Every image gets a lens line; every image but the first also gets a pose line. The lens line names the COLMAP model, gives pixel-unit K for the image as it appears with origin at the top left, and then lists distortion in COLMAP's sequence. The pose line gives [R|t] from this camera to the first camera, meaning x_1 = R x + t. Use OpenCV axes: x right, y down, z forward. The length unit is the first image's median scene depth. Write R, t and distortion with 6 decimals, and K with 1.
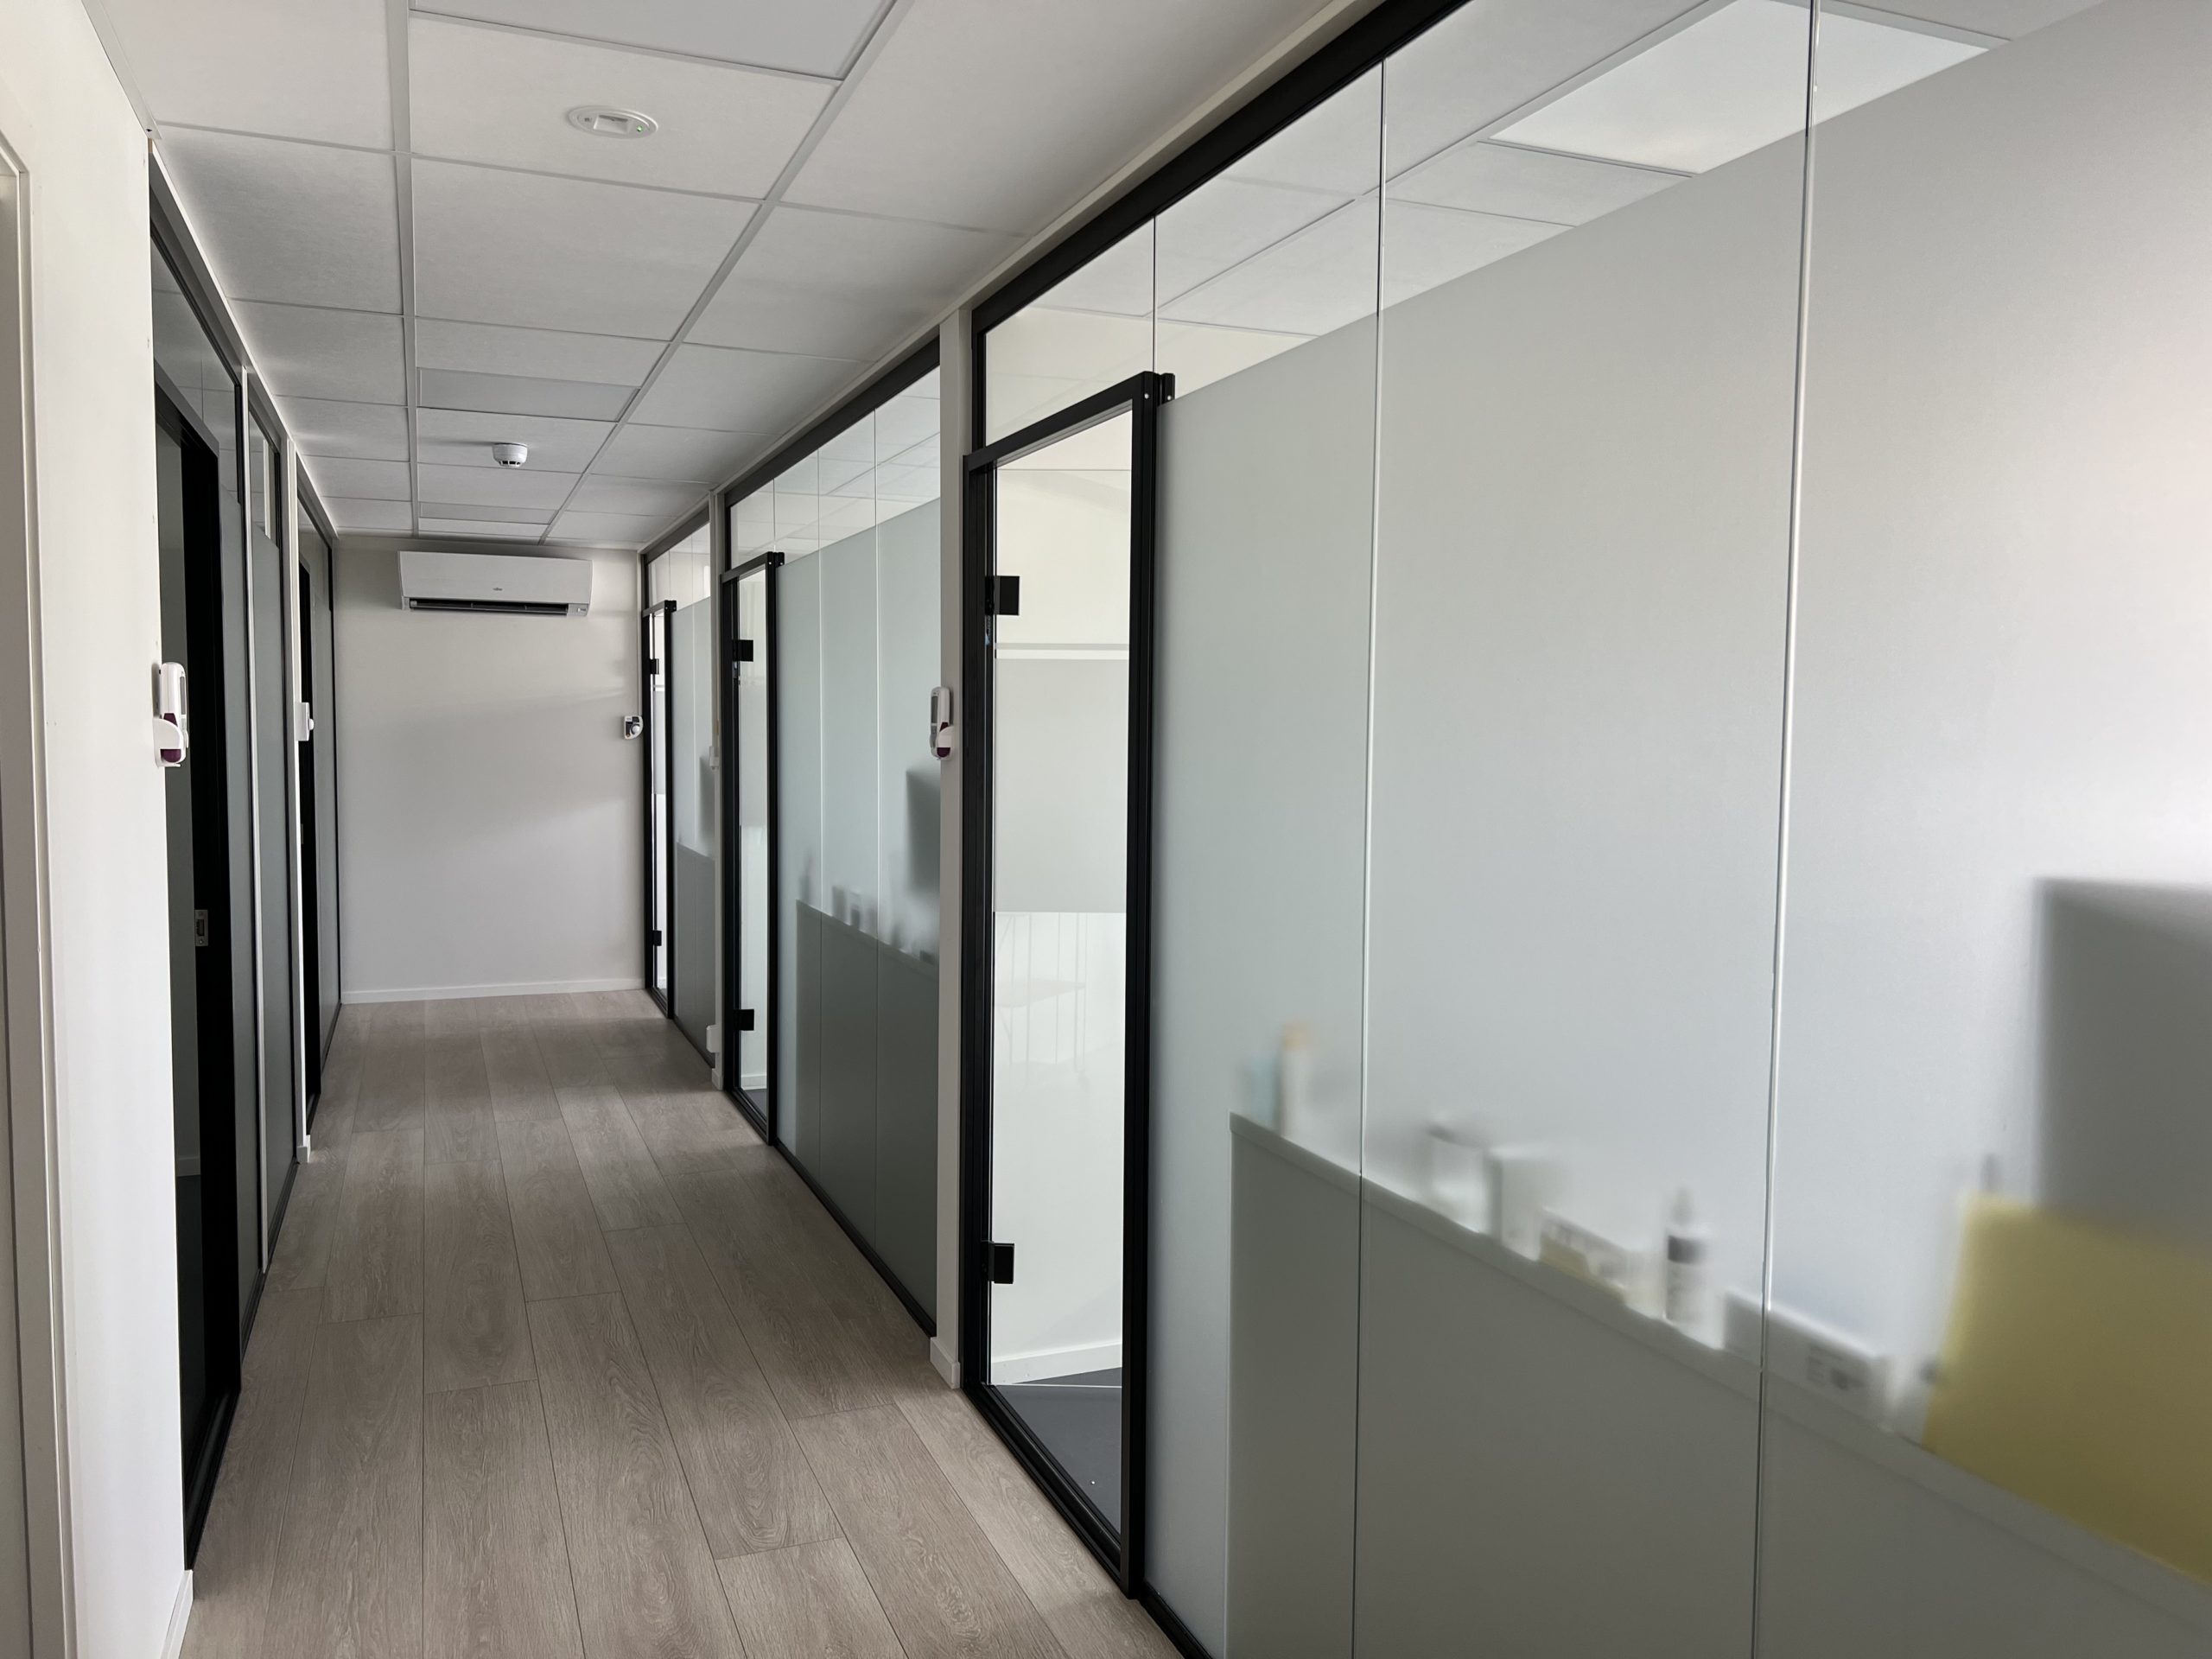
lens RADIAL K [[1654.5, 0, 1103.8], [0, 1654.5, 827.7], [0, 0, 1]] dist [0.001673, 0.001518]
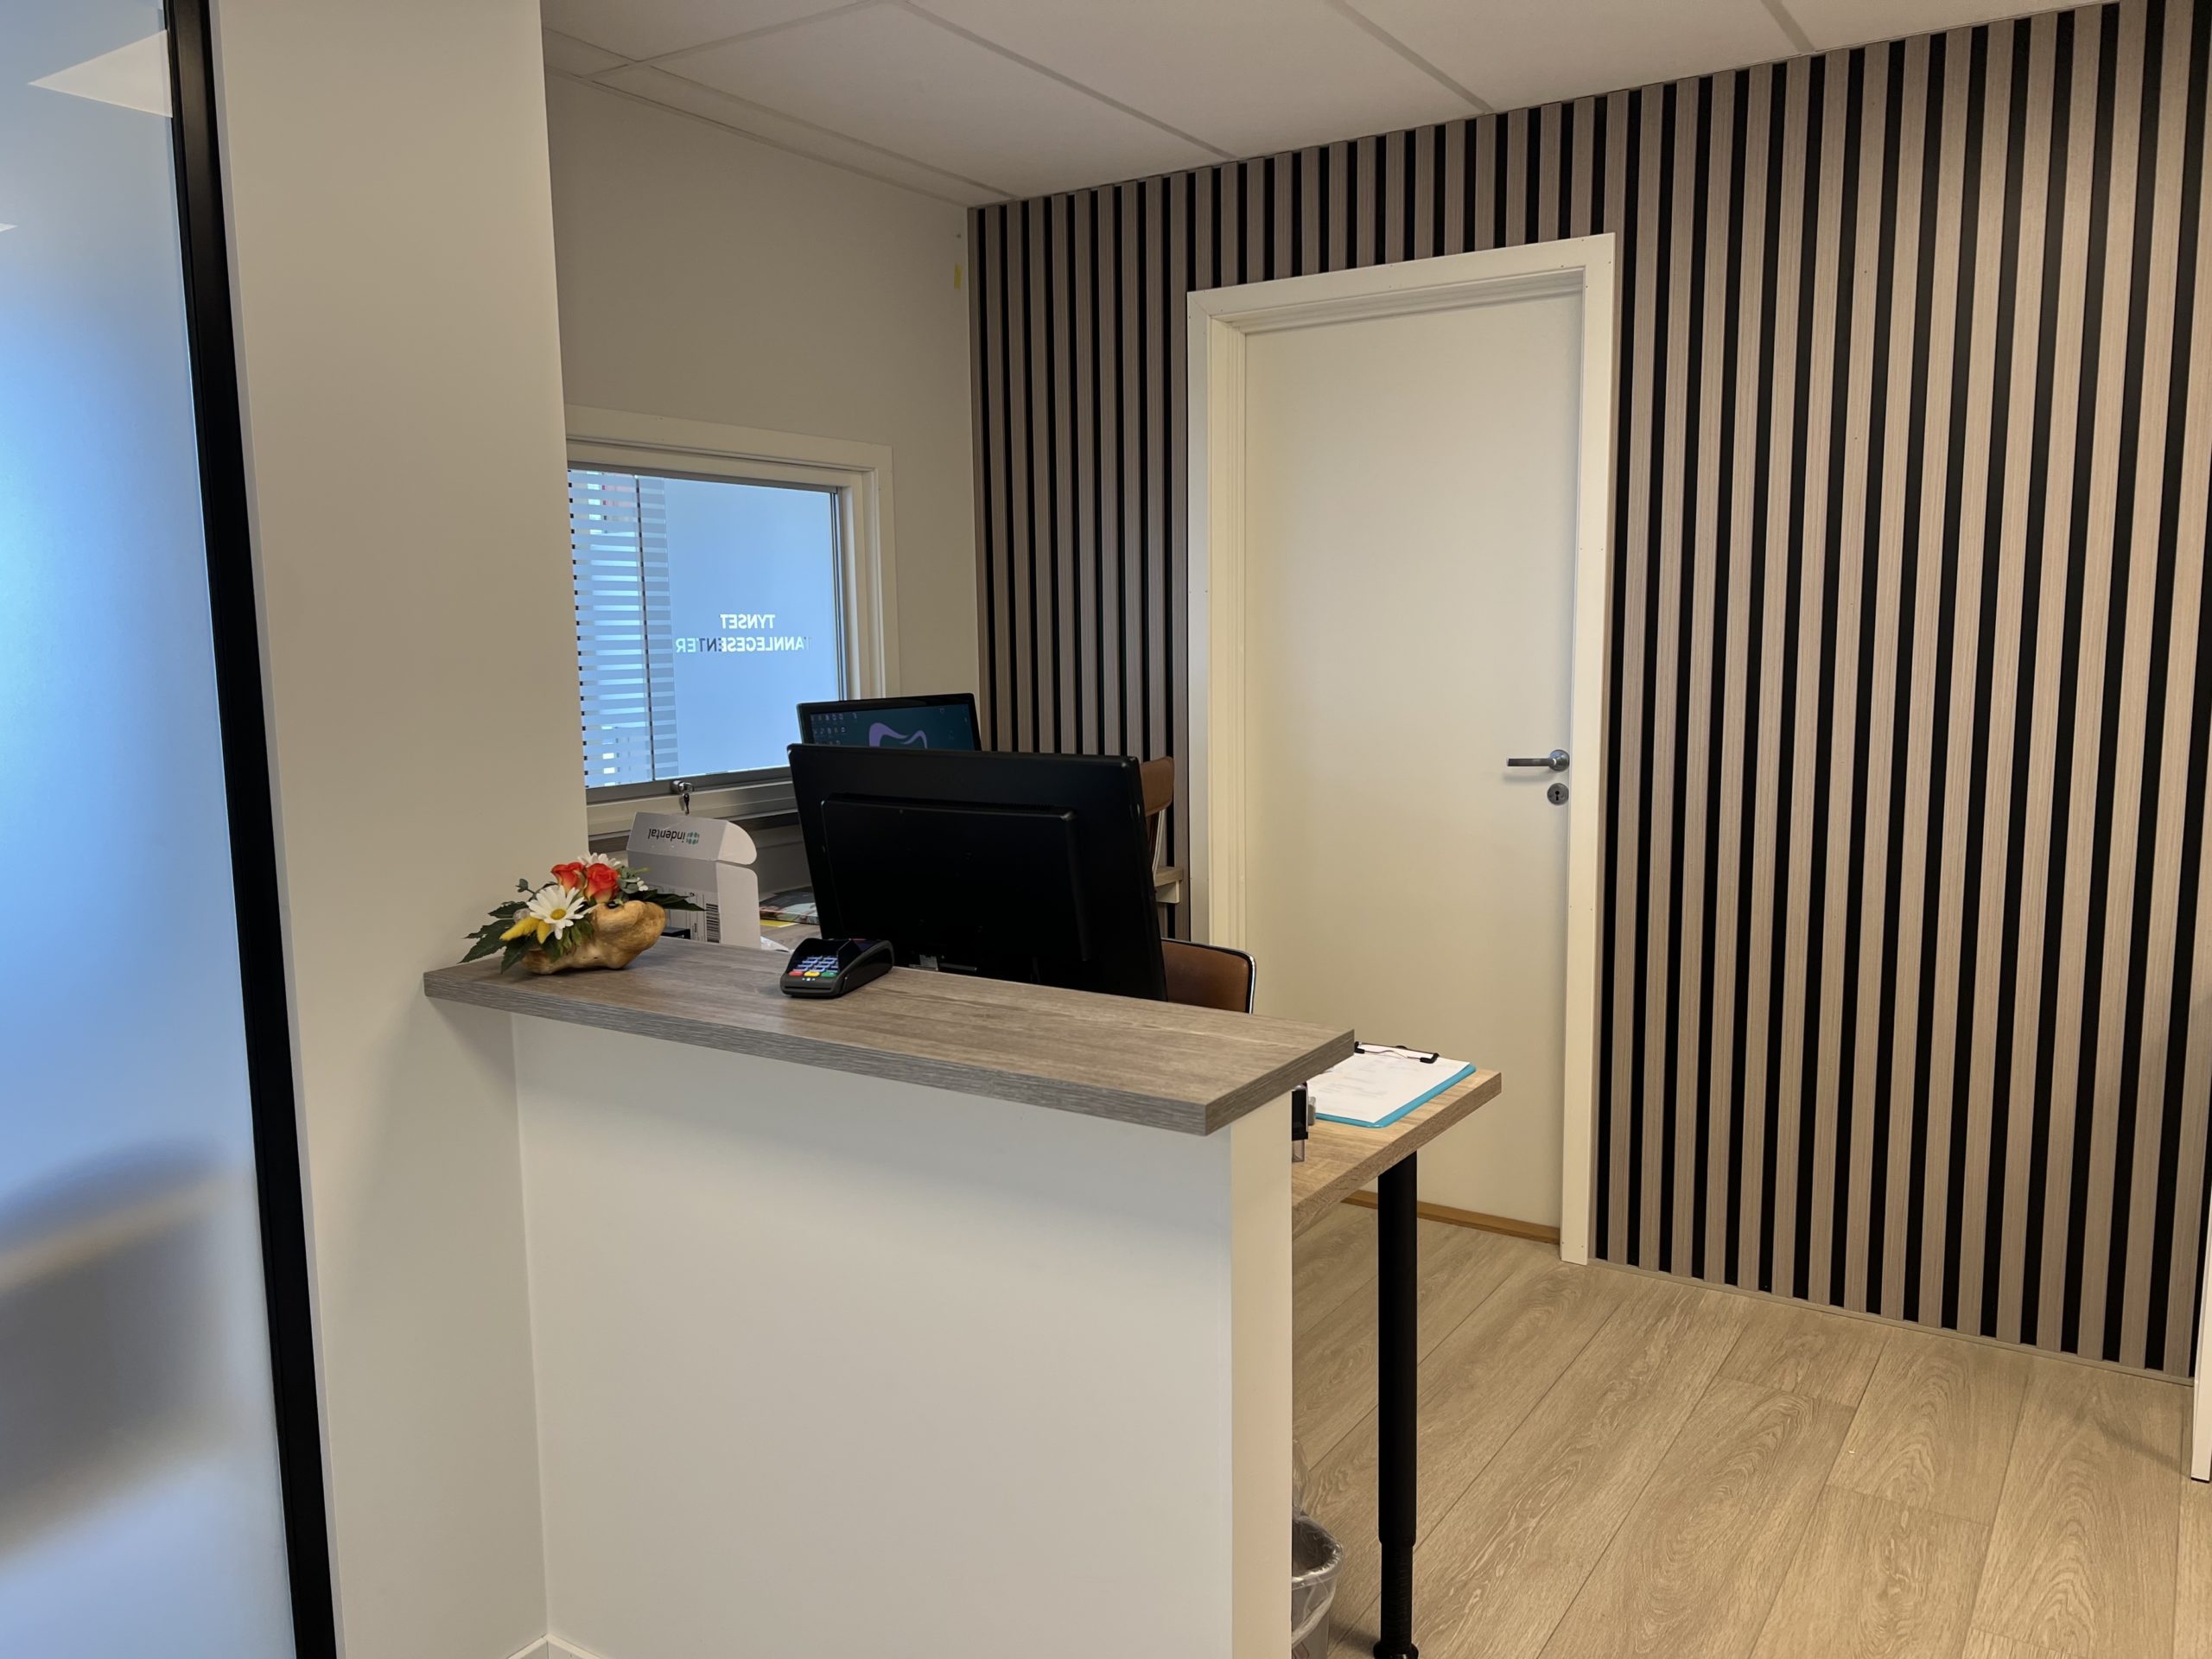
lens RADIAL K [[1654.5, 0, 1103.8], [0, 1654.5, 832.8], [0, 0, 1]] dist [0.001673, 0.001518]
pose [[-0.575213, -0.114806, 0.809907, -0.973632], [0.046798, 0.983862, 0.172701, -0.084828], [-0.816664, 0.137242, -0.560558, 1.794925]]
